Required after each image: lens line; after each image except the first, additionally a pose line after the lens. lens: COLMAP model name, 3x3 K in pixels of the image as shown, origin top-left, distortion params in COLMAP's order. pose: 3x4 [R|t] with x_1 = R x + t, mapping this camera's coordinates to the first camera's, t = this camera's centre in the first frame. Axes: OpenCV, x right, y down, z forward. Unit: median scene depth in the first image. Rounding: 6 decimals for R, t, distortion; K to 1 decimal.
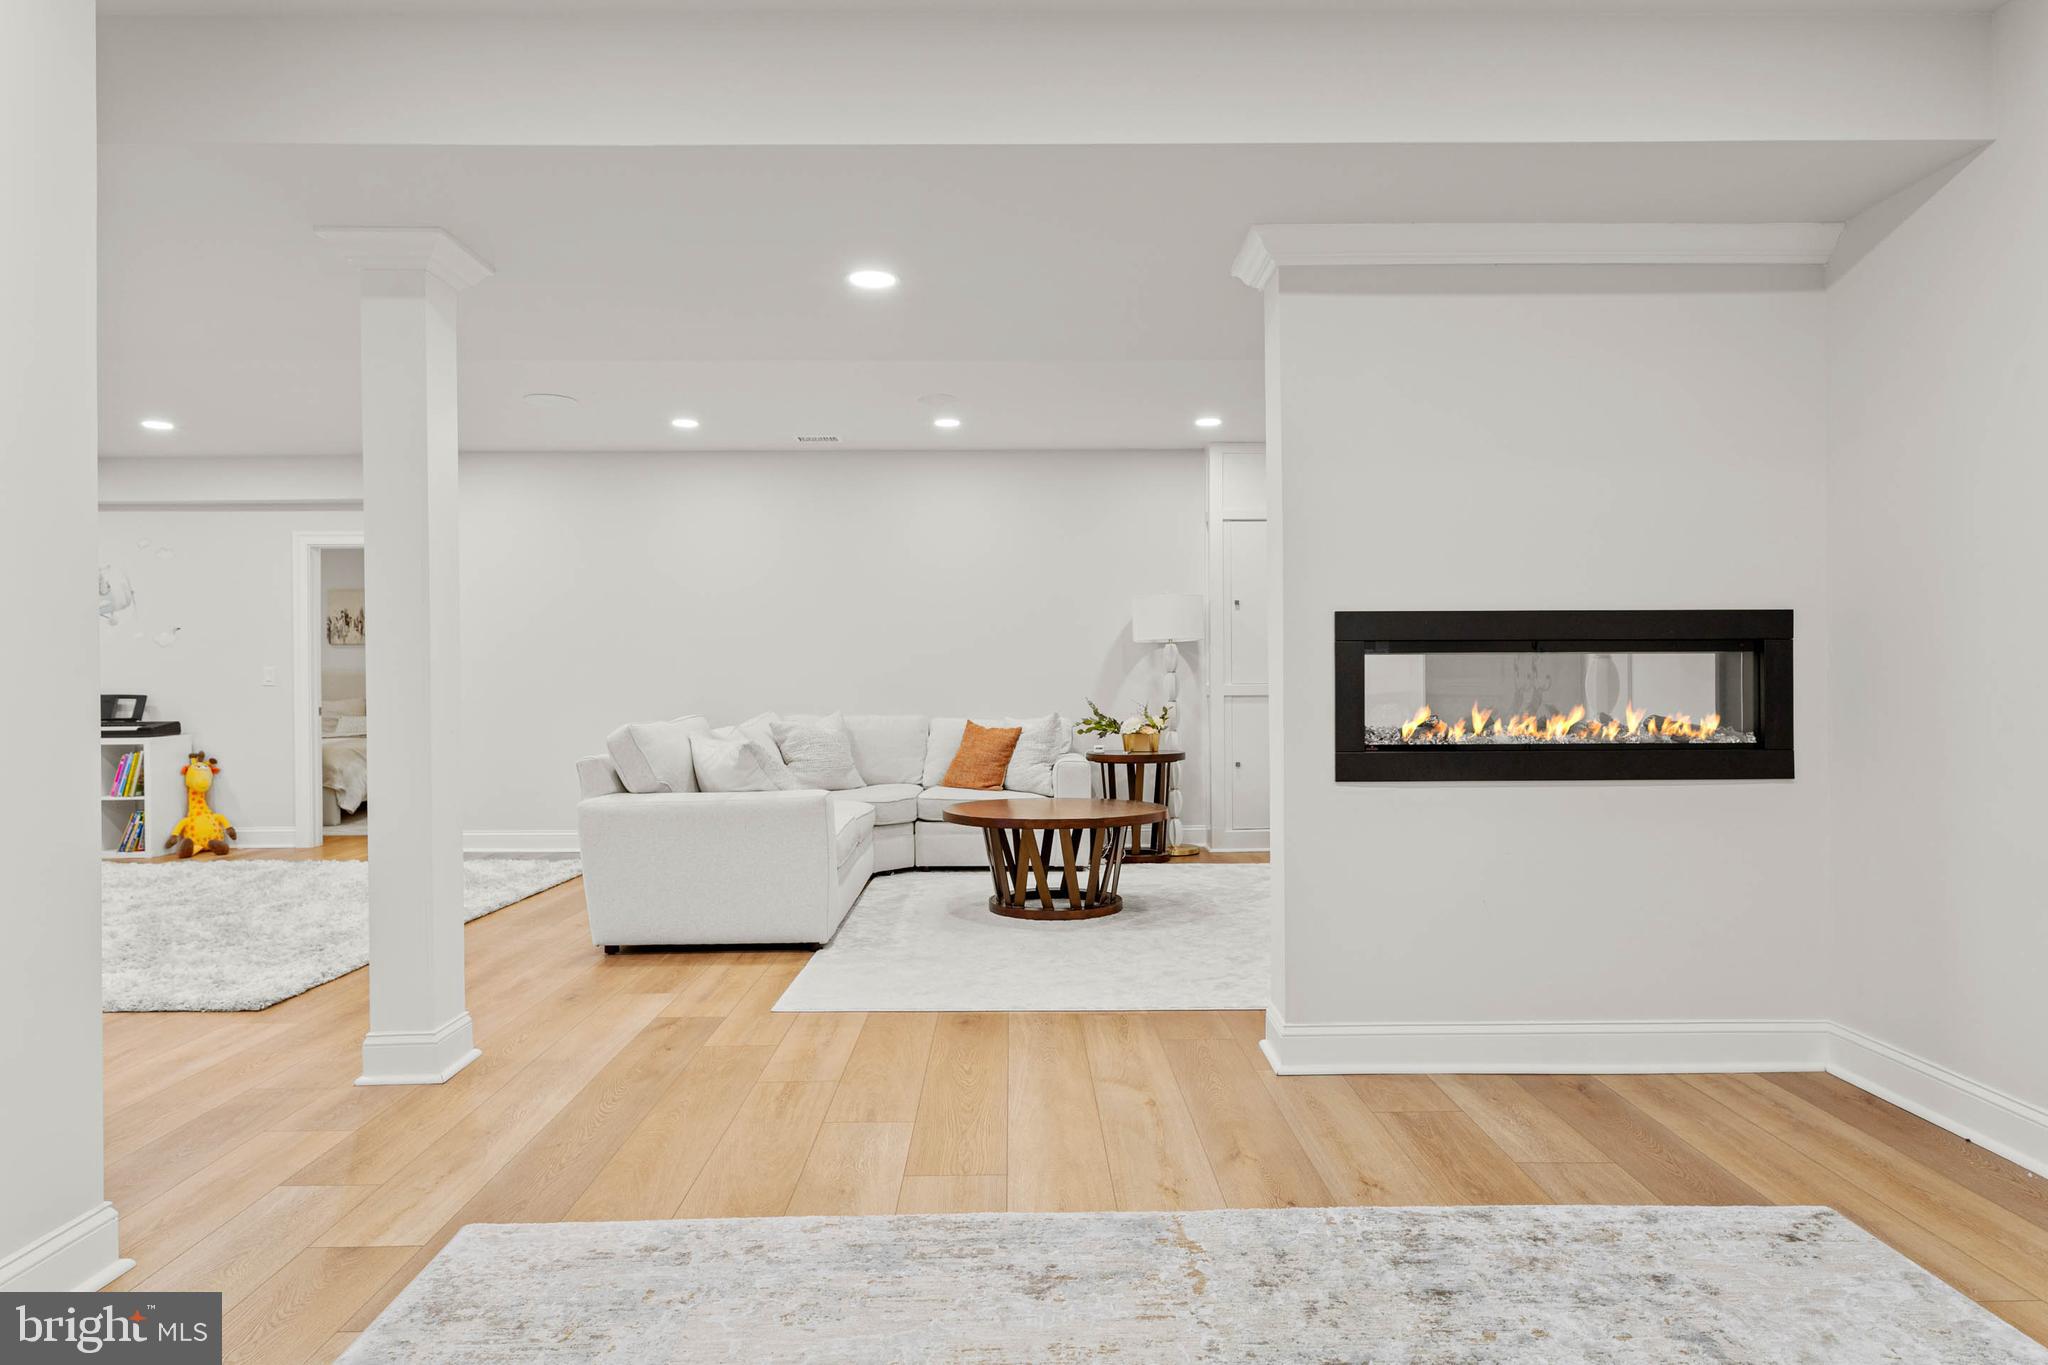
lens RADIAL K [[1204.7, 0, 1025.6], [0, 1204.7, 678.6], [0, 0, 1]] dist [-0.002904, 0.001075]
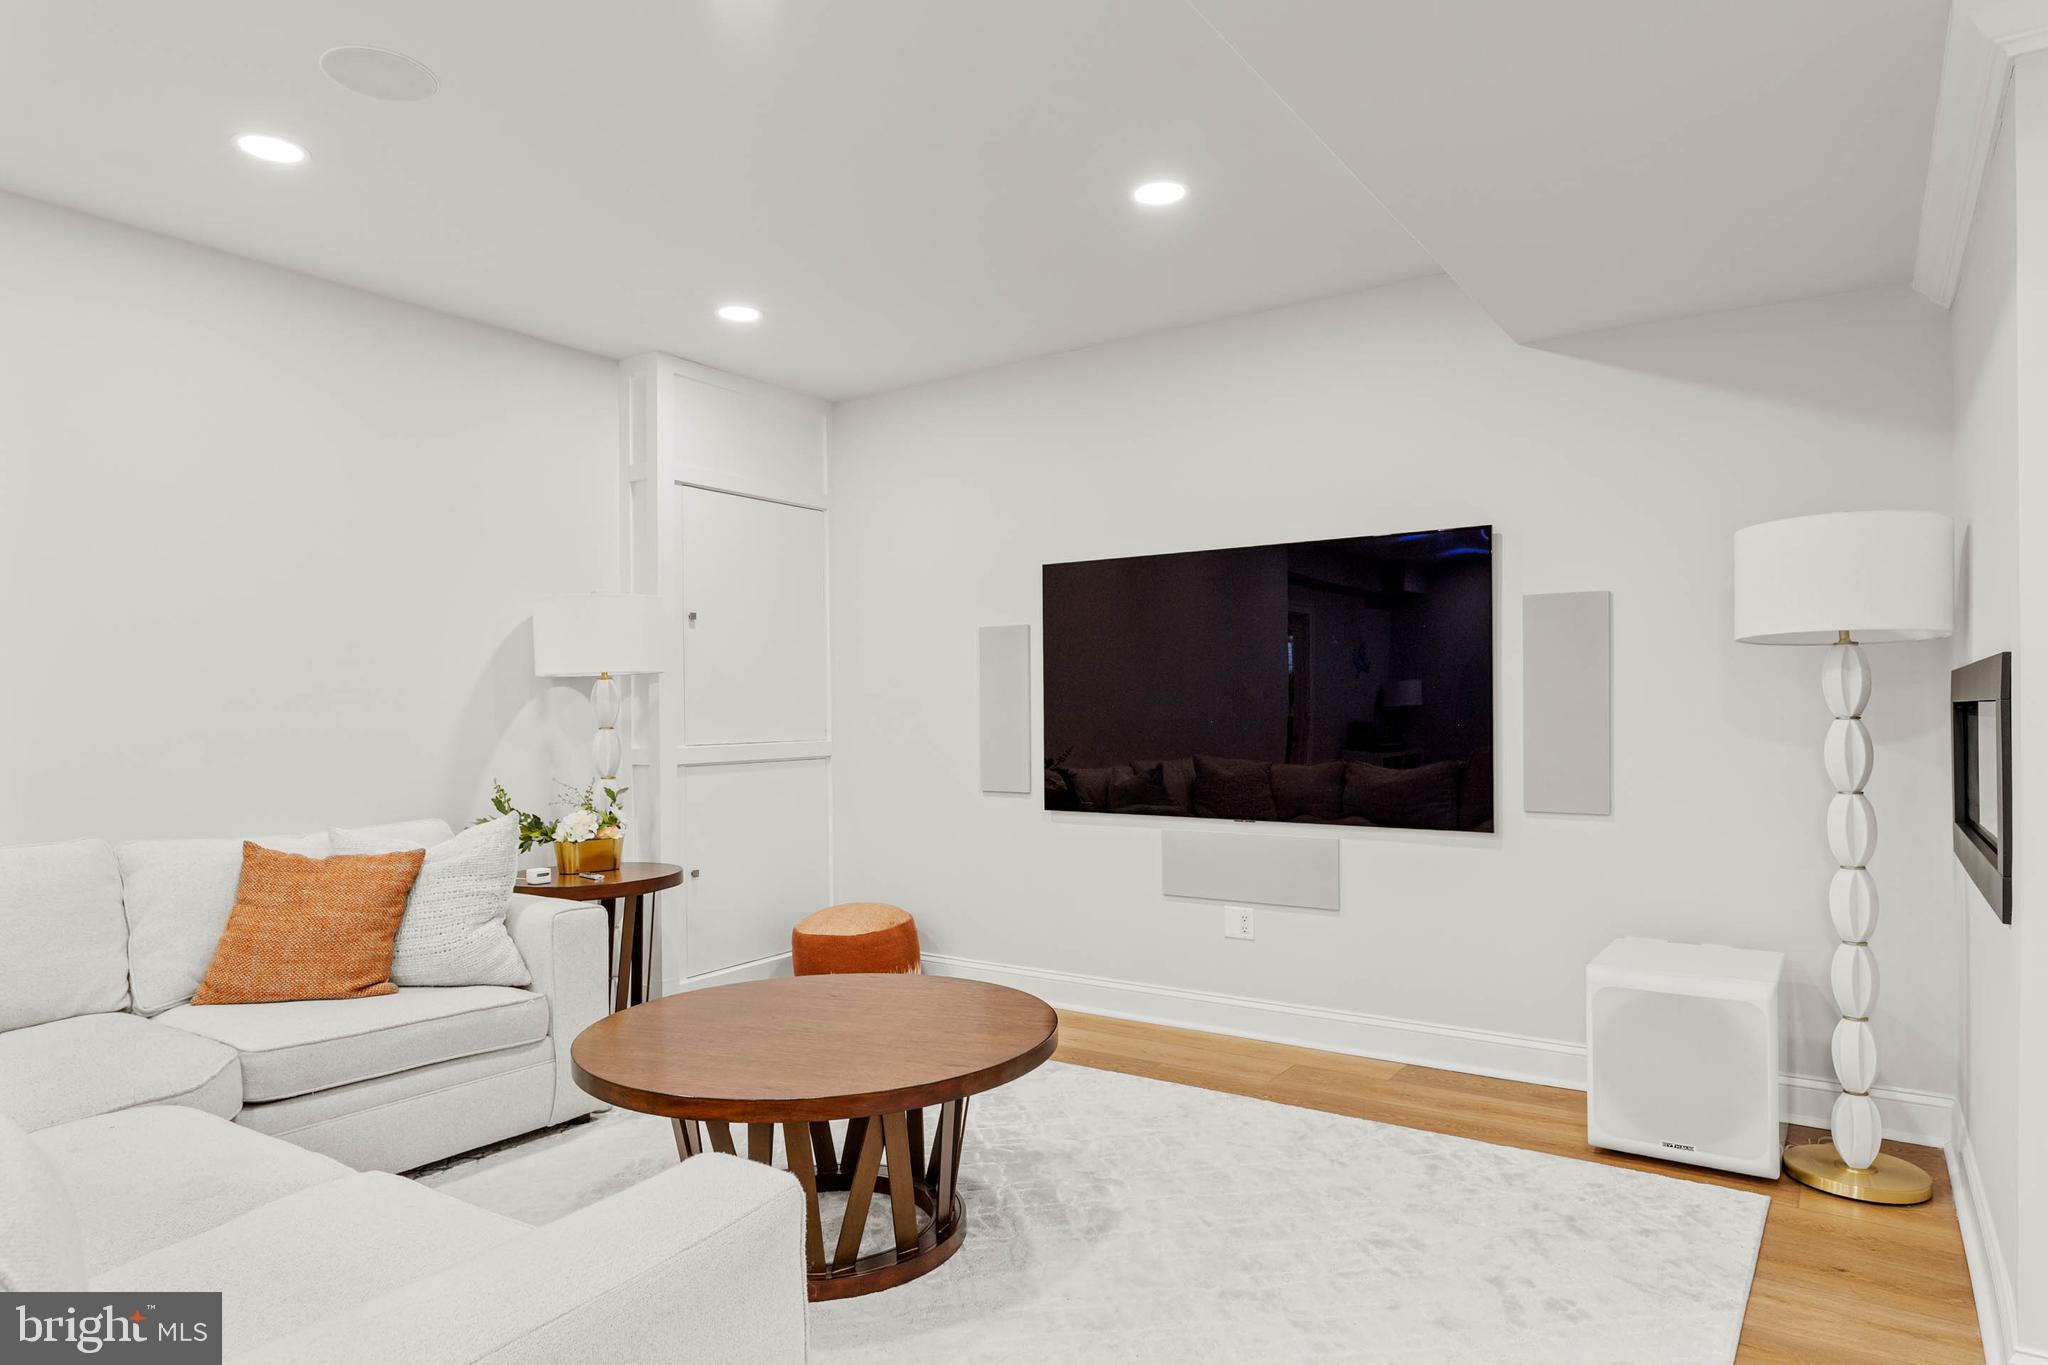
lens RADIAL K [[1204.7, 0, 1017.2], [0, 1204.7, 698.0], [0, 0, 1]] dist [-0.002904, 0.001075]
pose [[0.601110, 0.008850, 0.799117, -0.239095], [-0.003056, 0.999957, -0.008775, -0.016182], [-0.799160, 0.002833, 0.601111, 0.514472]]
